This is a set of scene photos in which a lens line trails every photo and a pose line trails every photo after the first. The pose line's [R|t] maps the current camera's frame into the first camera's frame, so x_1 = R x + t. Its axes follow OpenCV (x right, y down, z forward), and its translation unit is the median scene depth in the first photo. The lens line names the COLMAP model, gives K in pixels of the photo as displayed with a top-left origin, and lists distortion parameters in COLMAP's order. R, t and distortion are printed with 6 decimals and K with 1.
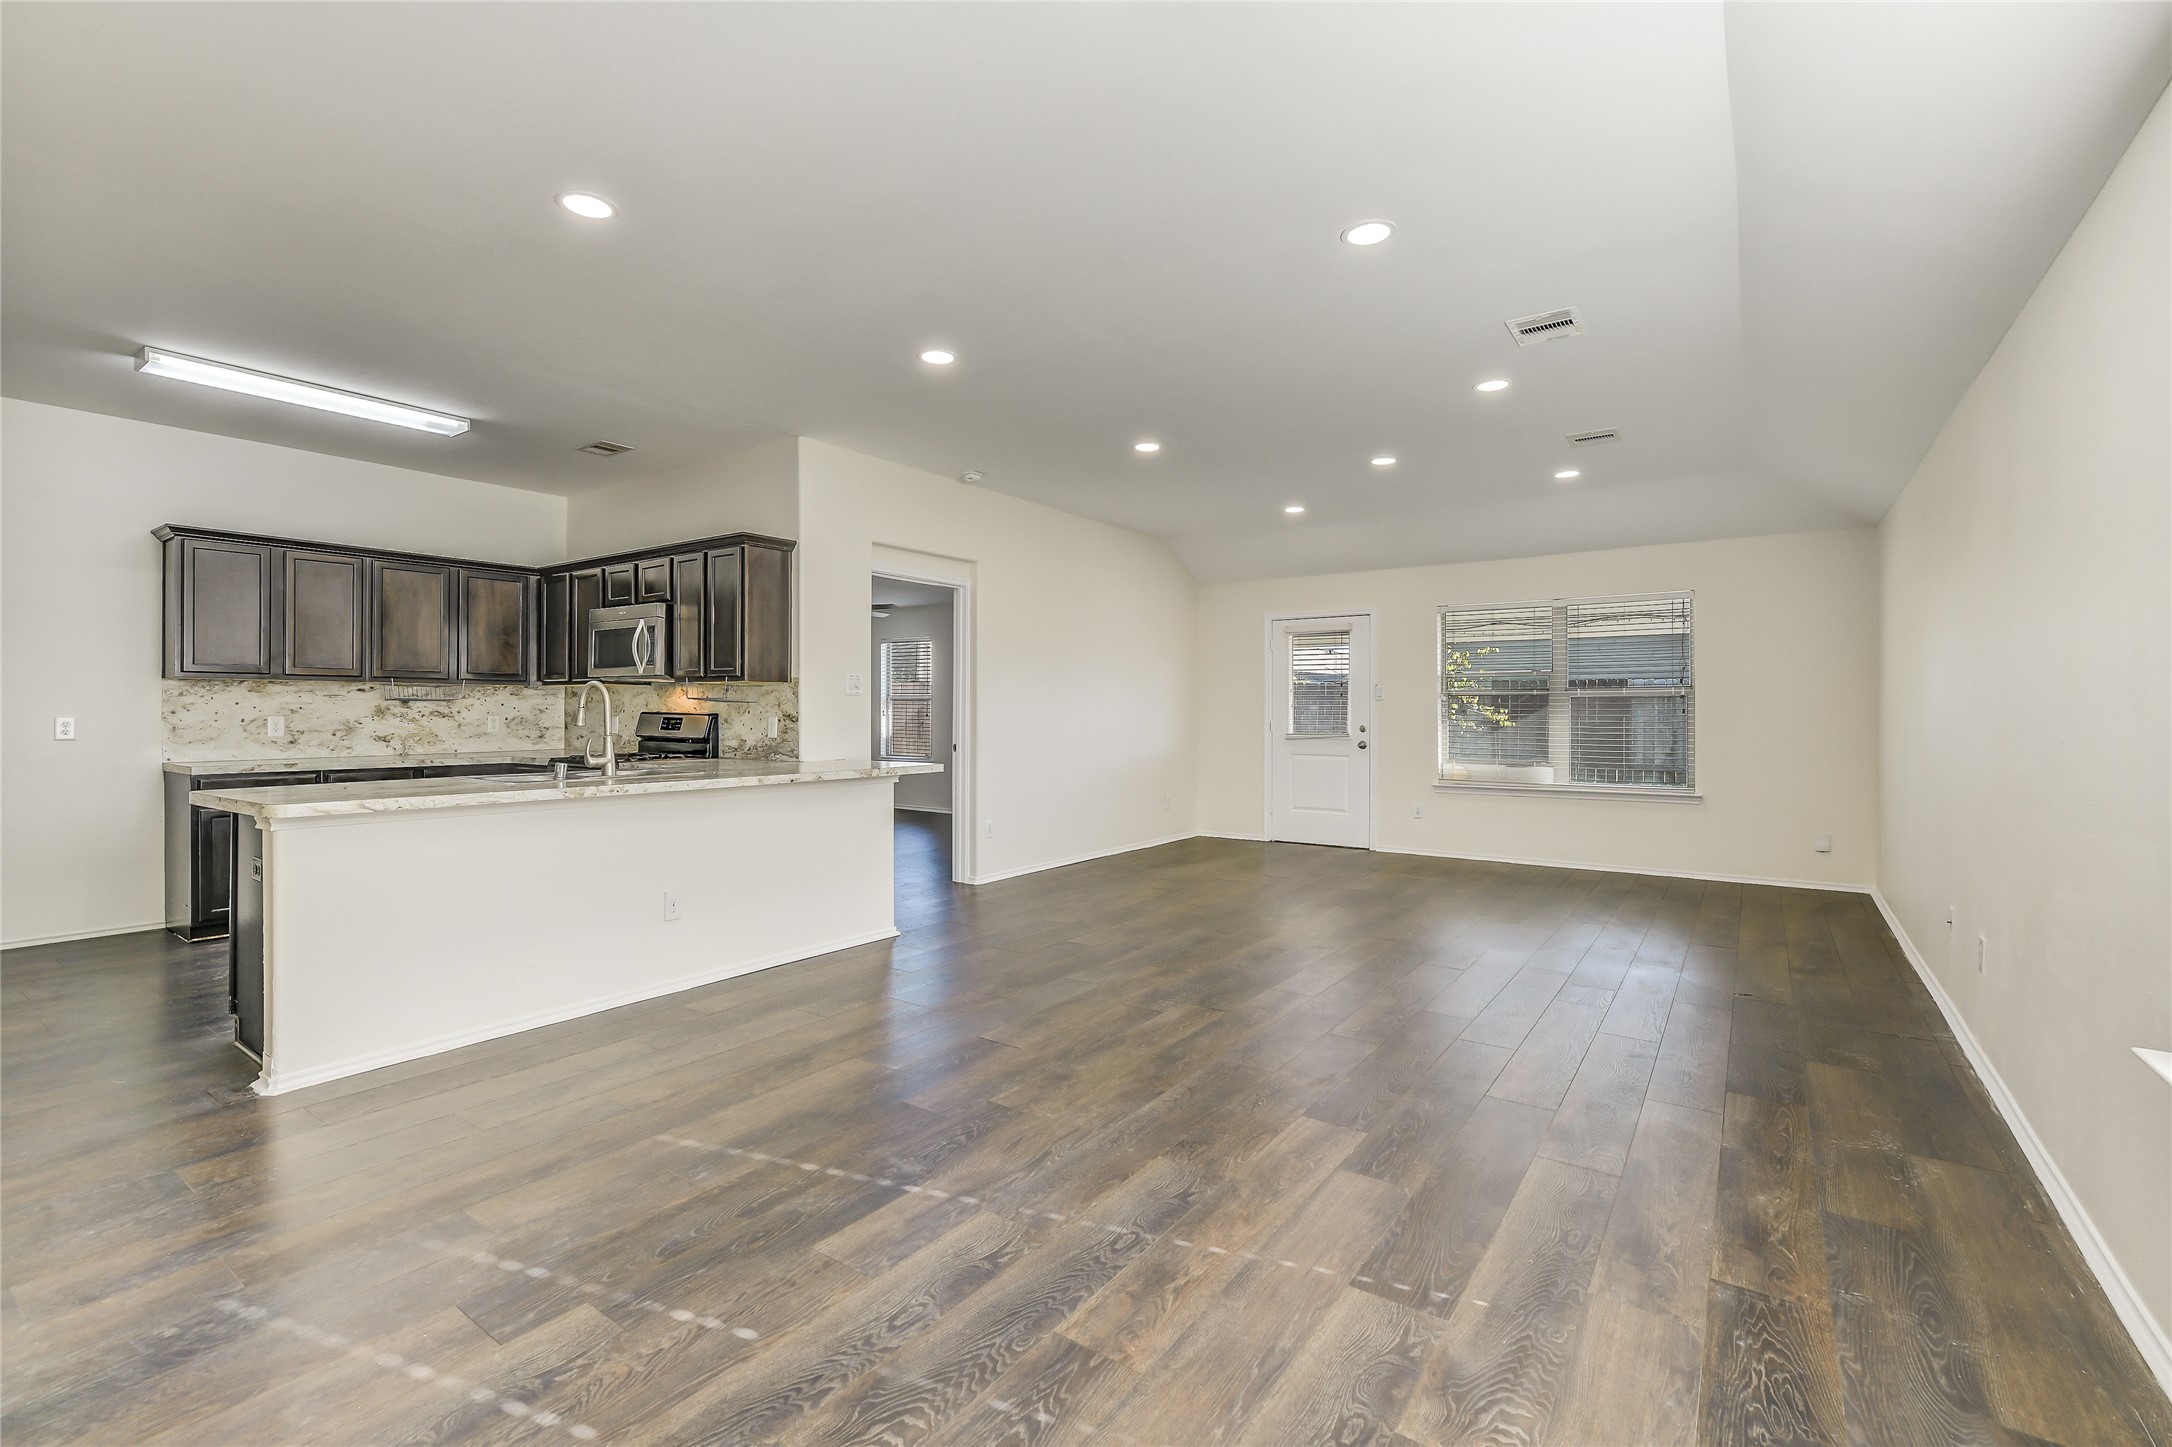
lens RADIAL K [[941.1, 0, 1088.1], [0, 941.1, 711.6], [0, 0, 1]] dist [0.003594, -0.003330]
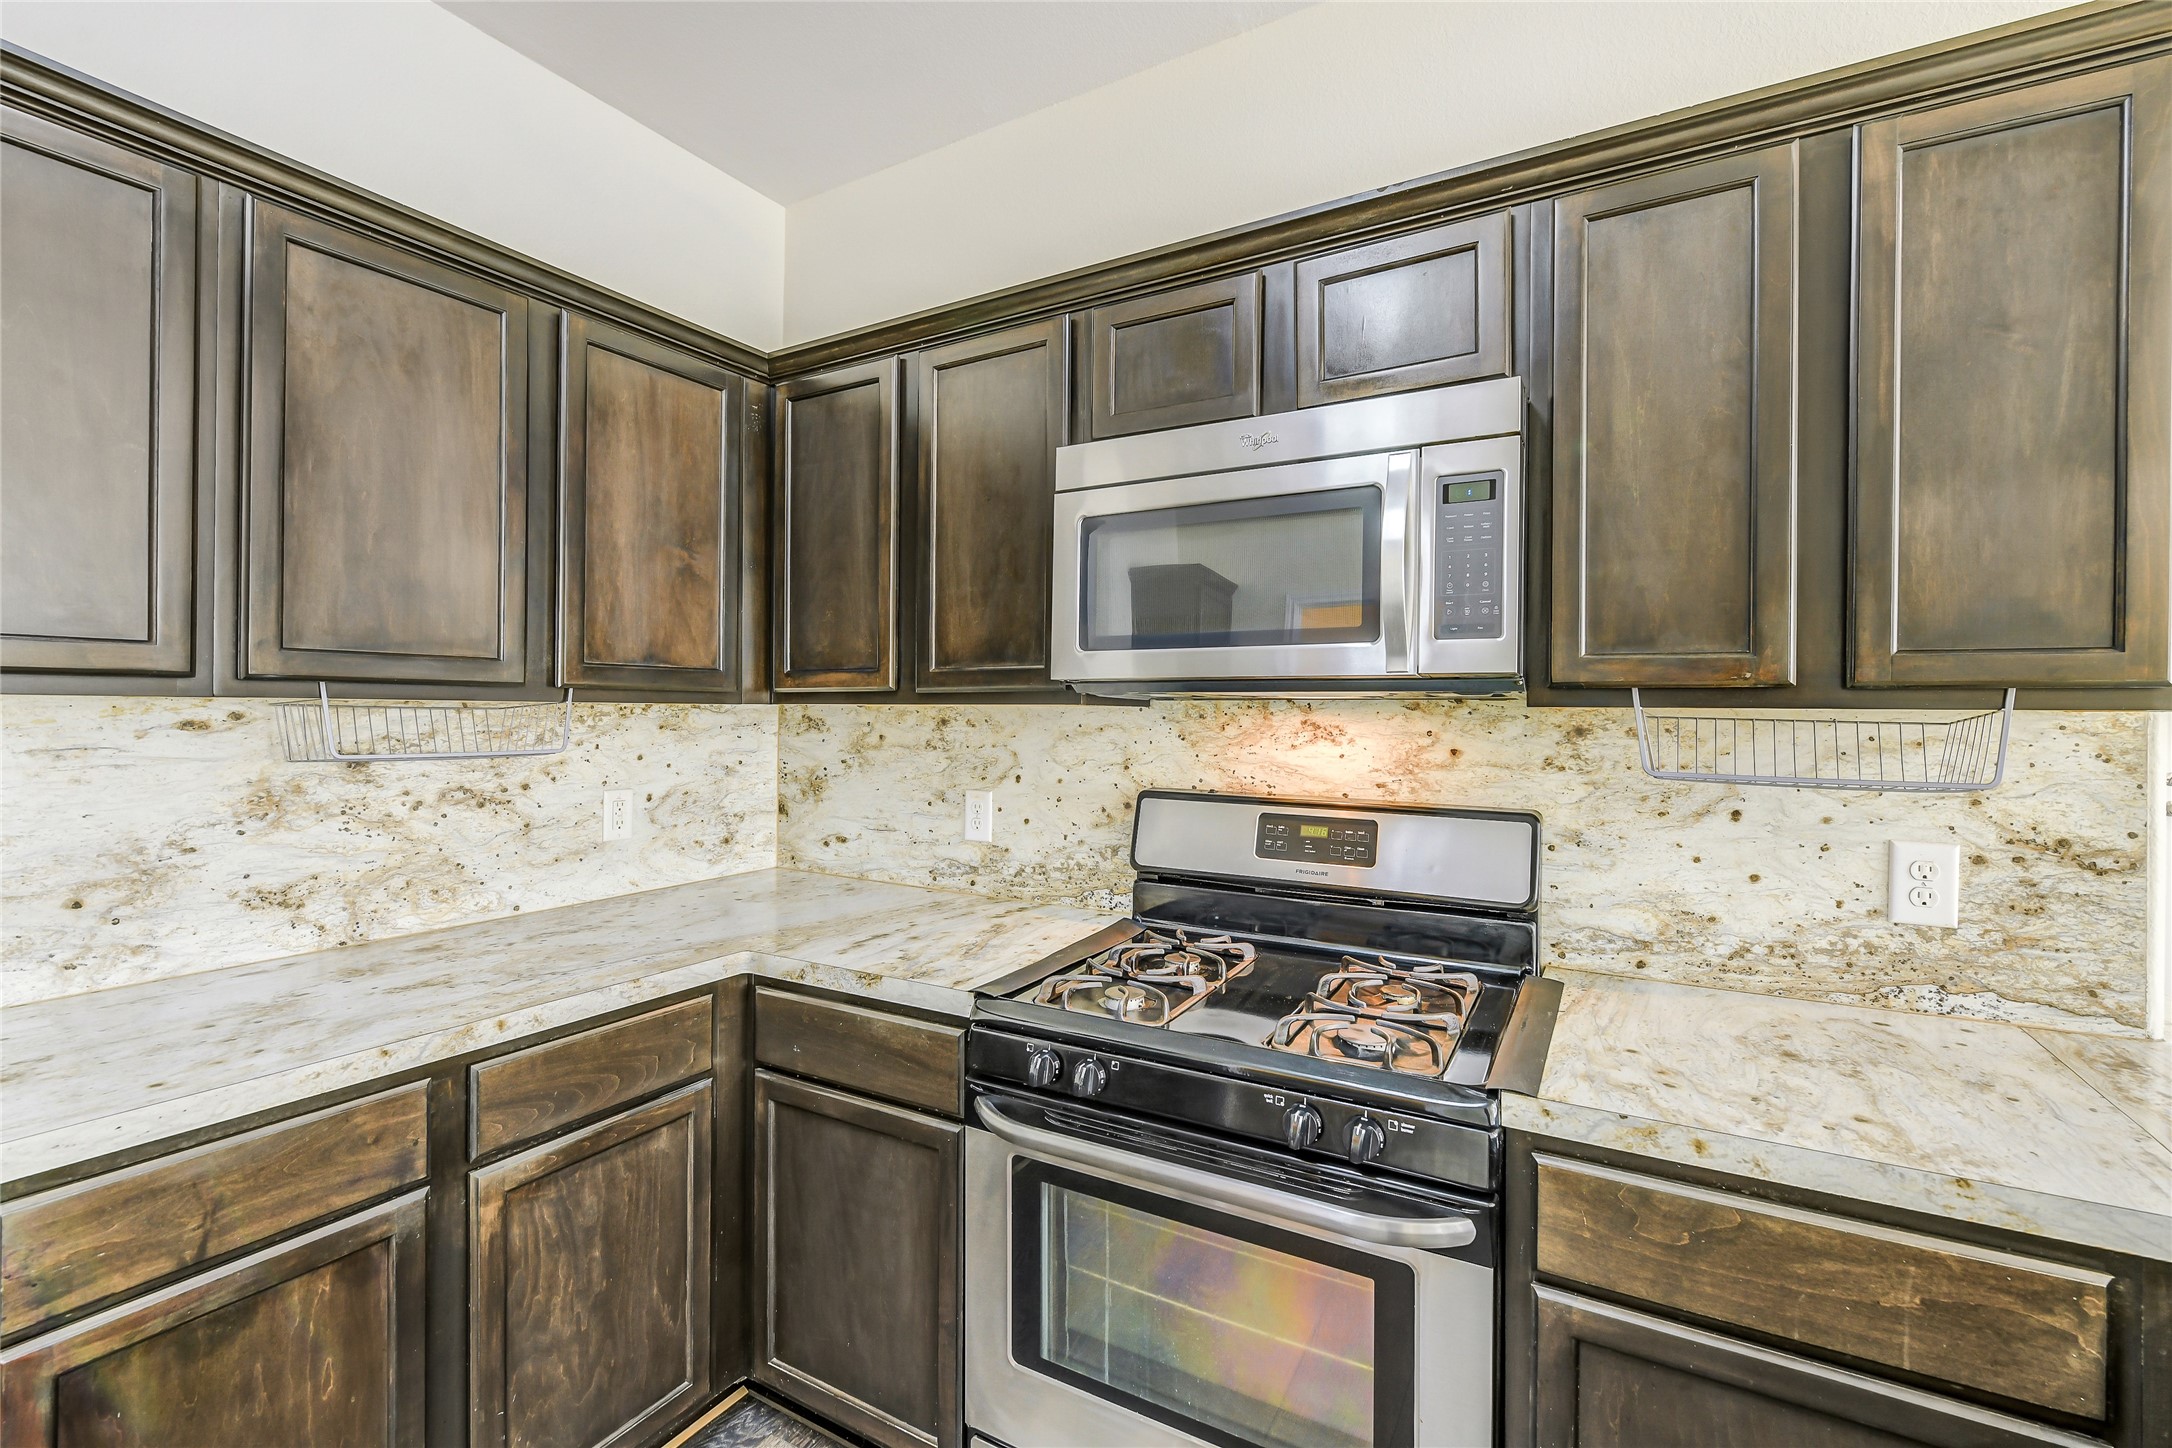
lens RADIAL K [[941.1, 0, 1088.1], [0, 941.1, 712.1], [0, 0, 1]] dist [0.003594, -0.003330]
pose [[0.995736, 0.002655, 0.092209, -0.552358], [-0.002666, 0.999996, 0.000003, -0.027659], [-0.092208, -0.000249, 0.995740, 0.722272]]
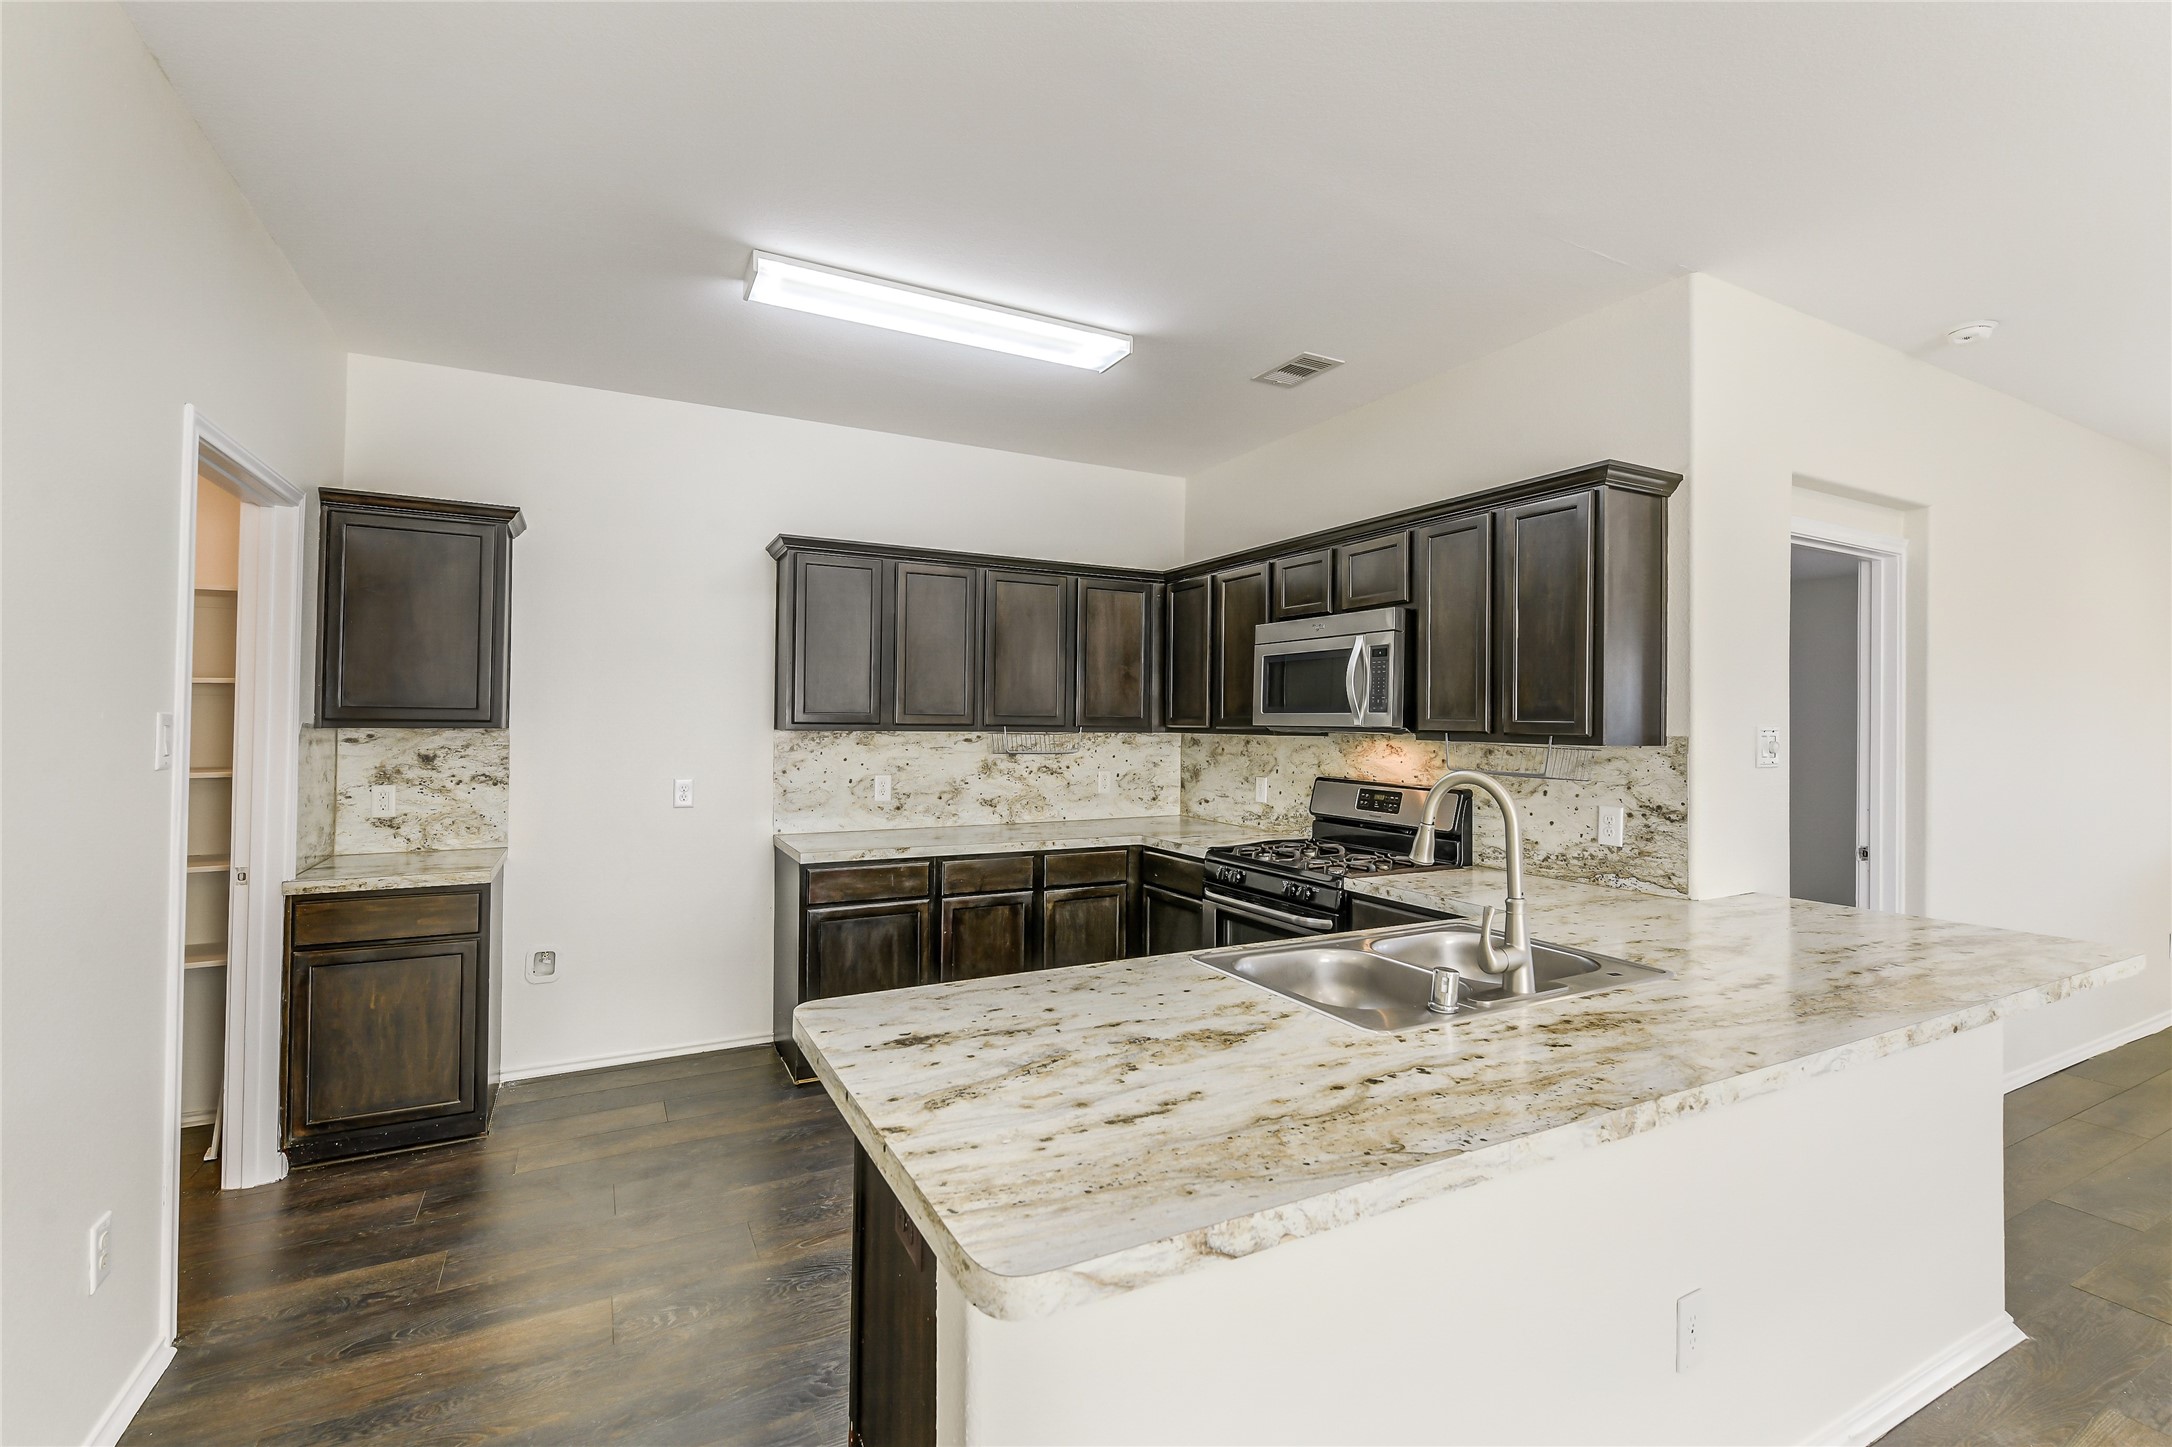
lens RADIAL K [[941.1, 0, 1088.1], [0, 941.1, 711.6], [0, 0, 1]] dist [0.003594, -0.003330]
pose [[0.893453, 0.001067, -0.449155, -0.340054], [-0.008059, 0.999874, -0.013655, -0.037138], [0.449084, 0.015820, 0.893349, 0.356767]]
